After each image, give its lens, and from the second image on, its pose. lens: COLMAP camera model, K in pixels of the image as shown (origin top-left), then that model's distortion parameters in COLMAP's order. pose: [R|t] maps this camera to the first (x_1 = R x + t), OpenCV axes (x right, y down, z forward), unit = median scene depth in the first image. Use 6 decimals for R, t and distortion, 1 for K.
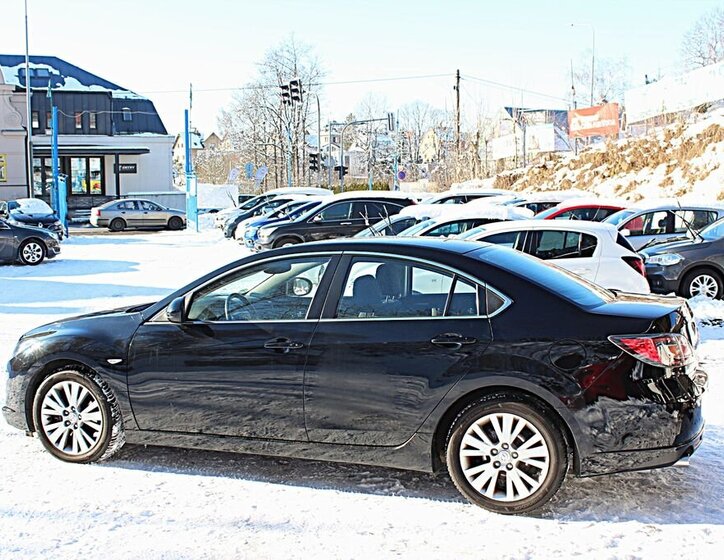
lens RADIAL K [[856.2, 0, 362.0], [0, 856.2, 280.0], [0, 0, 1]] dist [-0.140613, 0.195549]
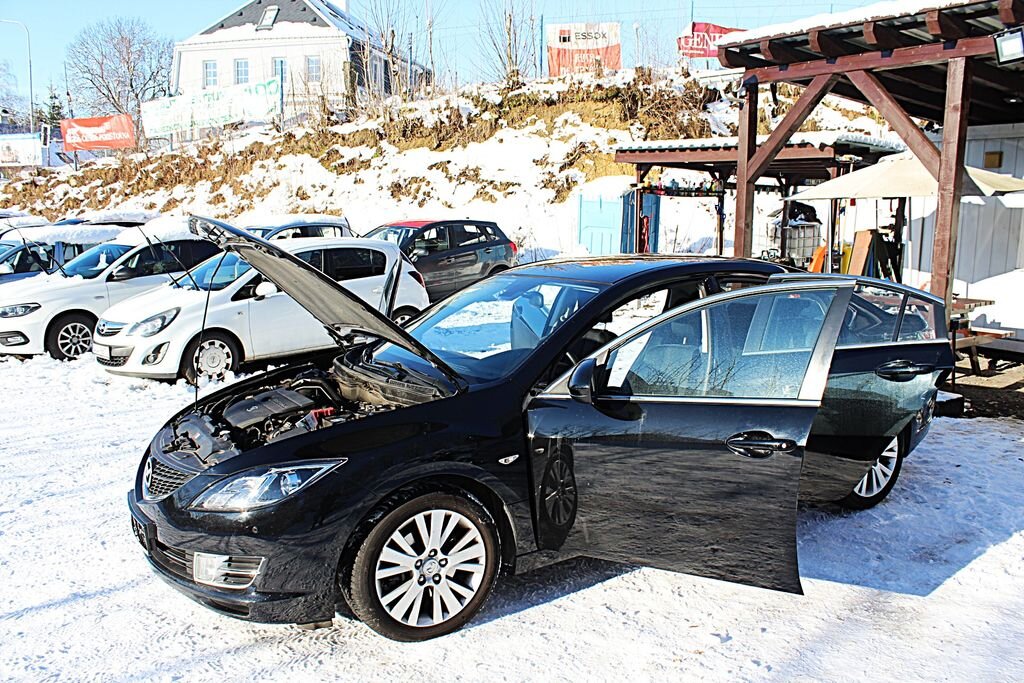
lens RADIAL K [[842.2, 0, 517.0], [0, 842.2, 343.1], [0, 0, 1]] dist [-0.172101, 0.158509]
pose [[0.646123, -0.114176, 0.754645, -0.142468], [0.072233, 0.993457, 0.088462, -0.009175], [-0.759808, -0.002647, 0.650142, 0.107843]]
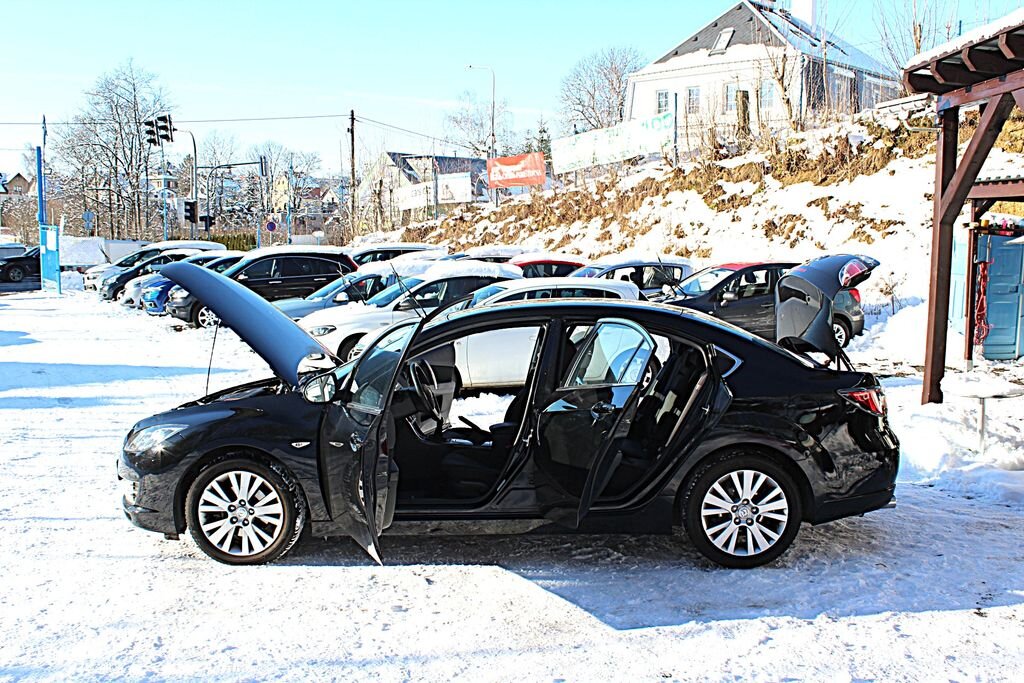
lens RADIAL K [[948.0, 0, 512.0], [0, 948.0, 341.5], [0, 0, 1]] dist [-0.141209, 0.119950]
pose [[0.951131, -0.024950, 0.307777, -0.071151], [0.025210, 0.999677, 0.003133, -0.001471], [-0.307756, 0.004780, 0.951453, 0.001454]]
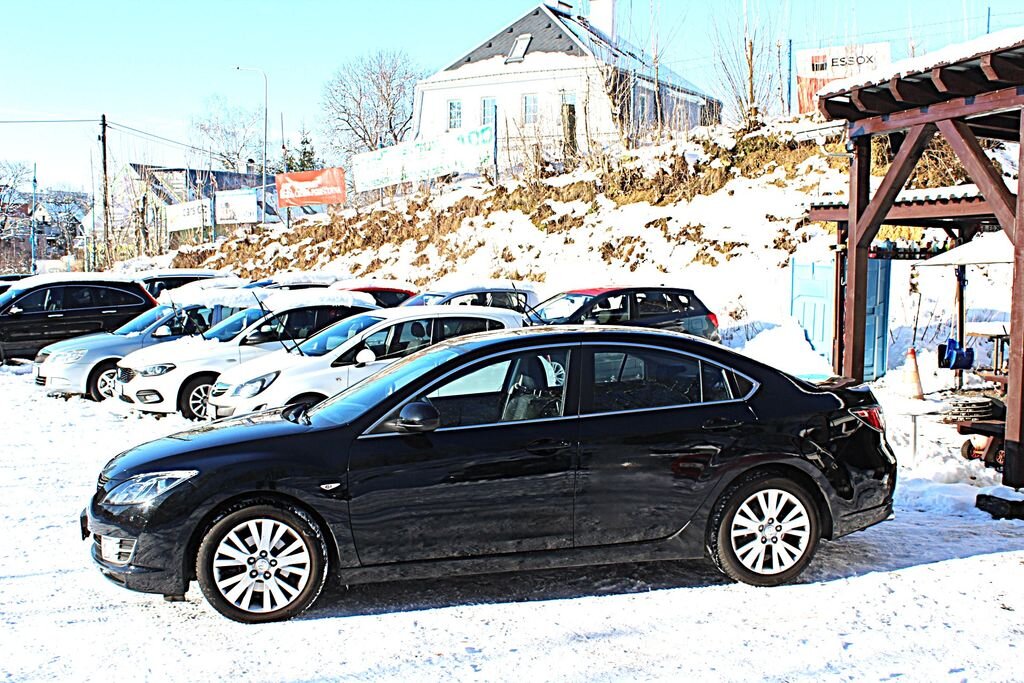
lens RADIAL K [[1061.5, 0, 512.0], [0, 1061.5, 341.5], [0, 0, 1]] dist [-0.131939, 0.155037]
pose [[0.855239, -0.031838, 0.517255, -0.123671], [0.050559, 0.998476, -0.022137, -0.002141], [-0.515761, 0.045084, 0.855545, 0.007028]]
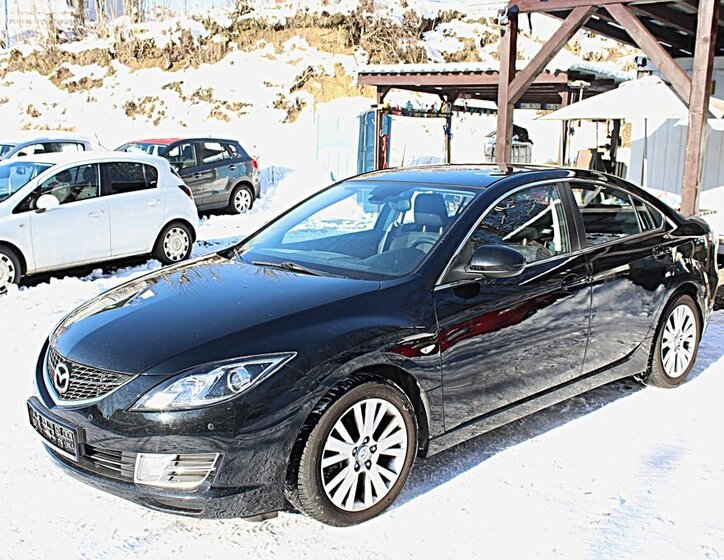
lens RADIAL K [[789.6, 0, 360.0], [0, 789.6, 278.2], [0, 0, 1]] dist [-0.161698, 0.196823]
pose [[0.498518, -0.144309, 0.854783, -0.161378], [0.068544, 0.989521, 0.127081, -0.008940], [-0.864165, -0.004762, 0.503186, 0.135000]]
